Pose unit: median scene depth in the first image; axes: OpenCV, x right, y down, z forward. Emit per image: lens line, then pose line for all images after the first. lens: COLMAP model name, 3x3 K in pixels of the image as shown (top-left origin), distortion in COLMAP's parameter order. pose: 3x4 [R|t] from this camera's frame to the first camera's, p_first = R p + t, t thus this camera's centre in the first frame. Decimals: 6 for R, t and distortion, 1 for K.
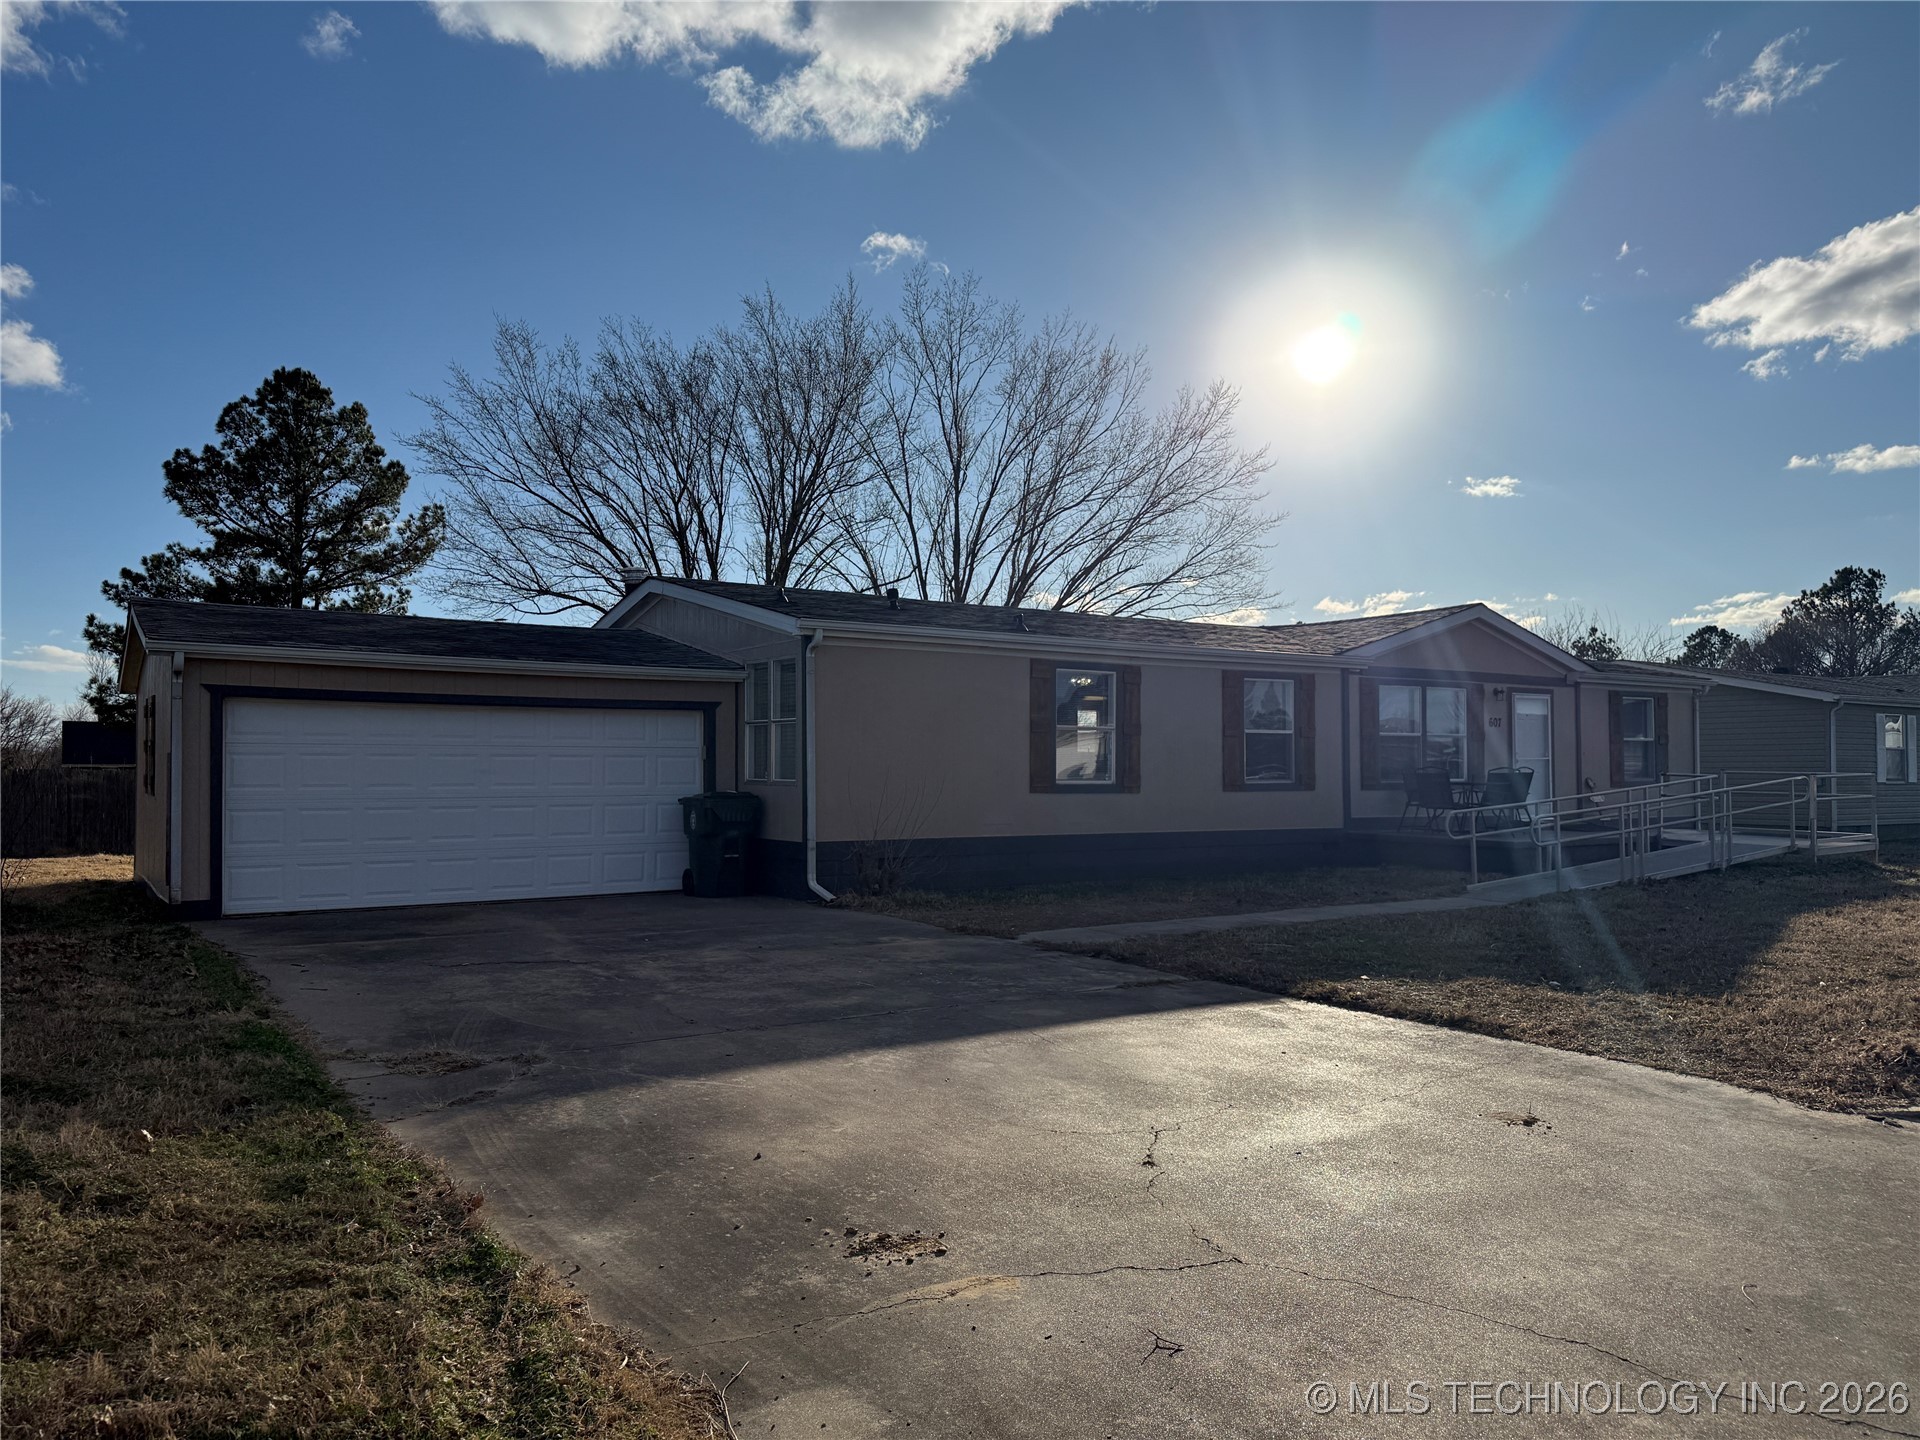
lens RADIAL K [[1404.9, 0, 958.8], [0, 1404.9, 747.6], [0, 0, 1]] dist [0.122048, -0.095288]
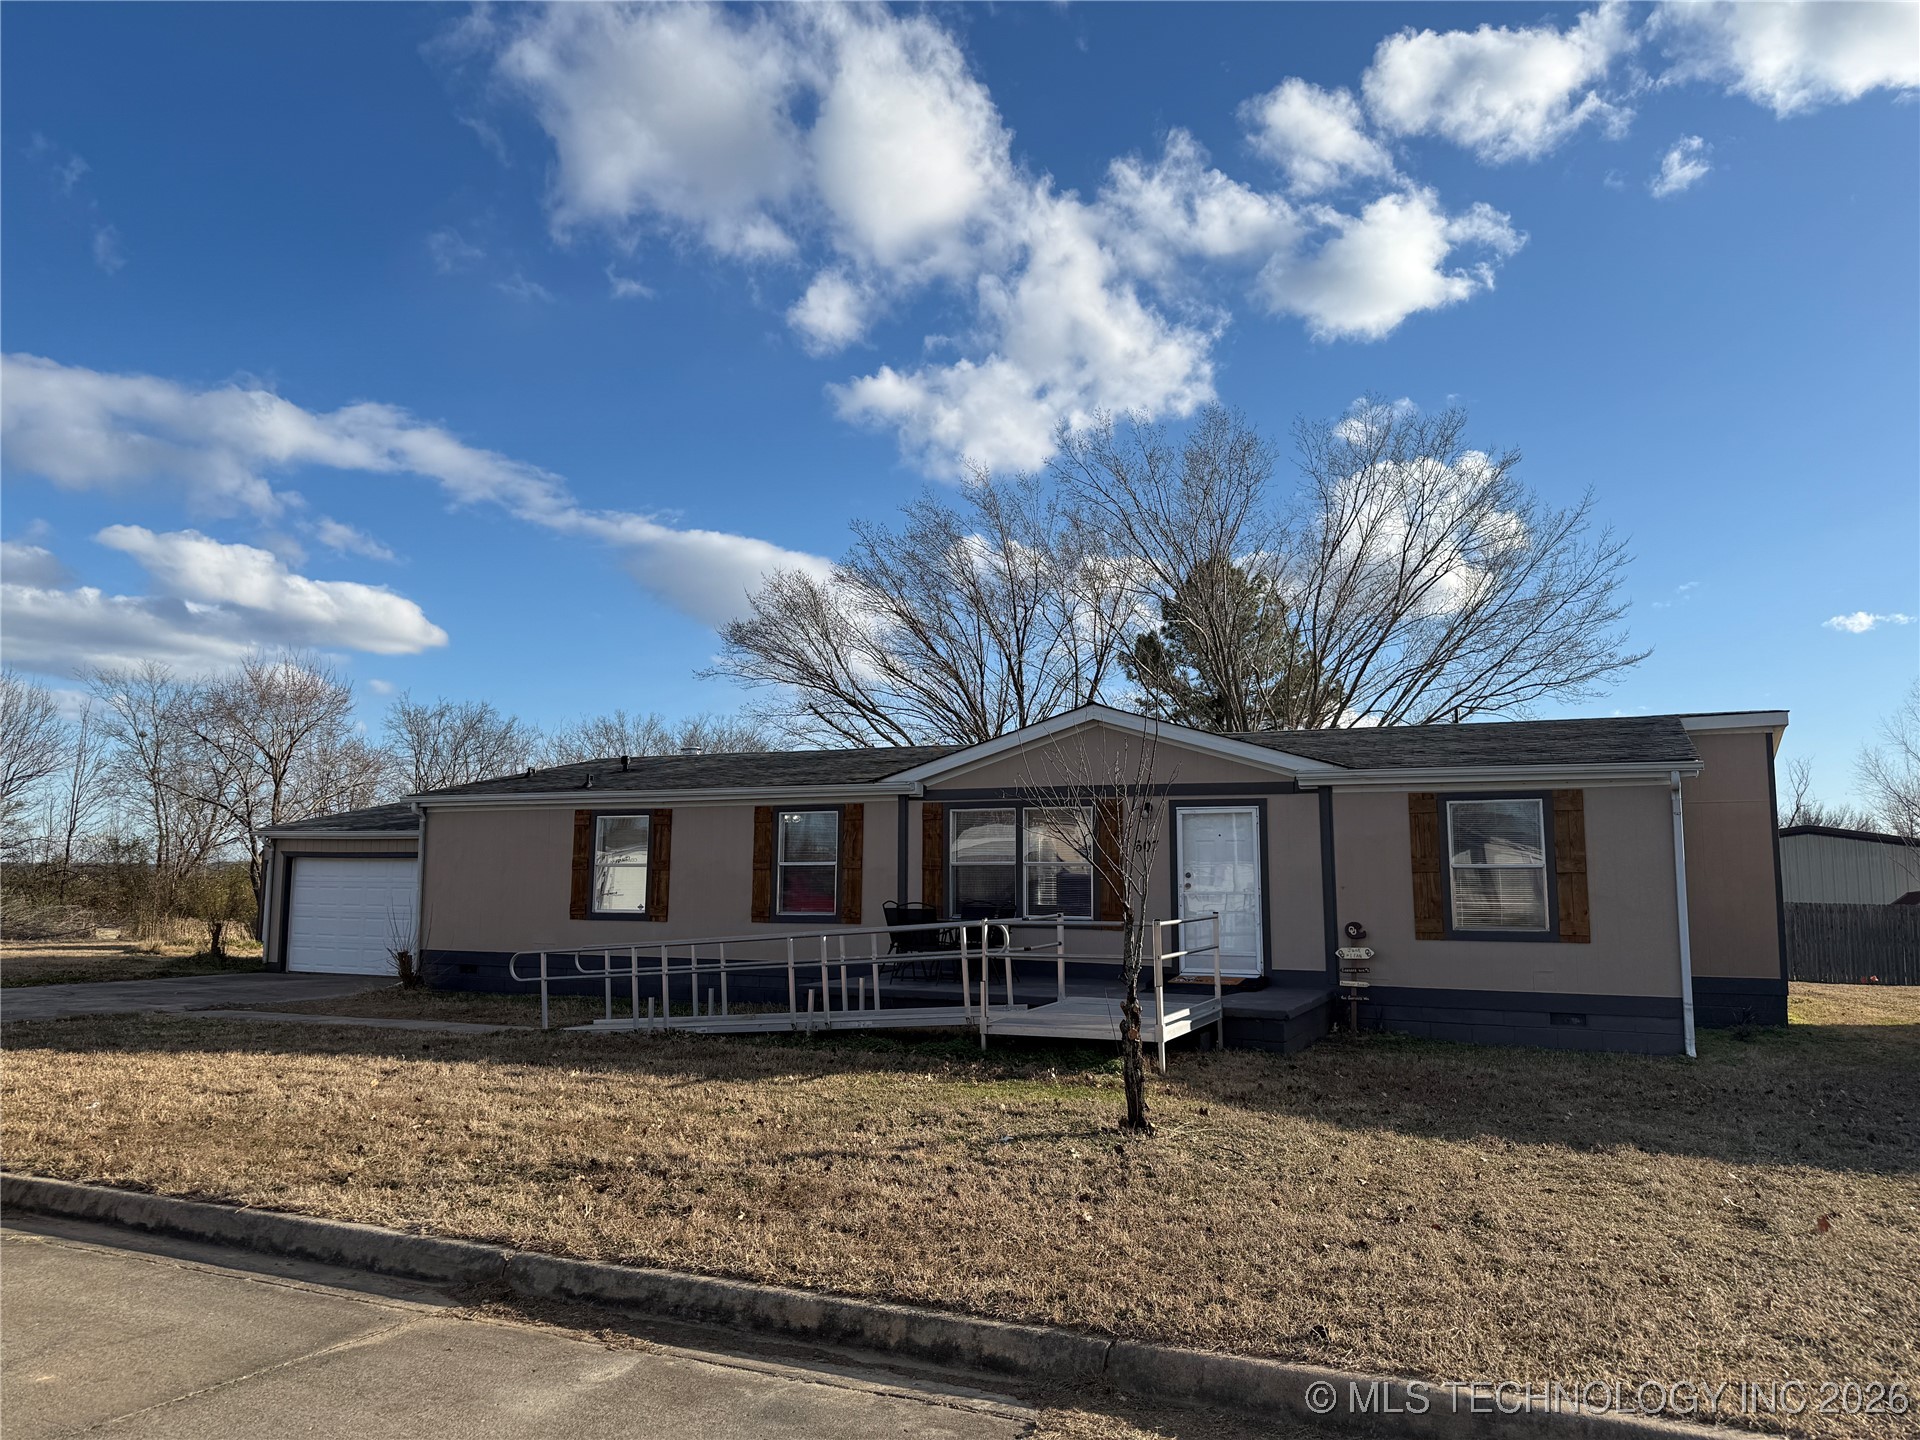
lens RADIAL K [[1423.8, 0, 957.5], [0, 1423.8, 740.5], [0, 0, 1]] dist [0.131338, -0.000254]
pose [[0.512493, -0.091319, -0.853822, 2.012979], [0.002415, 0.994478, -0.104913, 0.014514], [0.858688, 0.051706, 0.509884, 0.978087]]
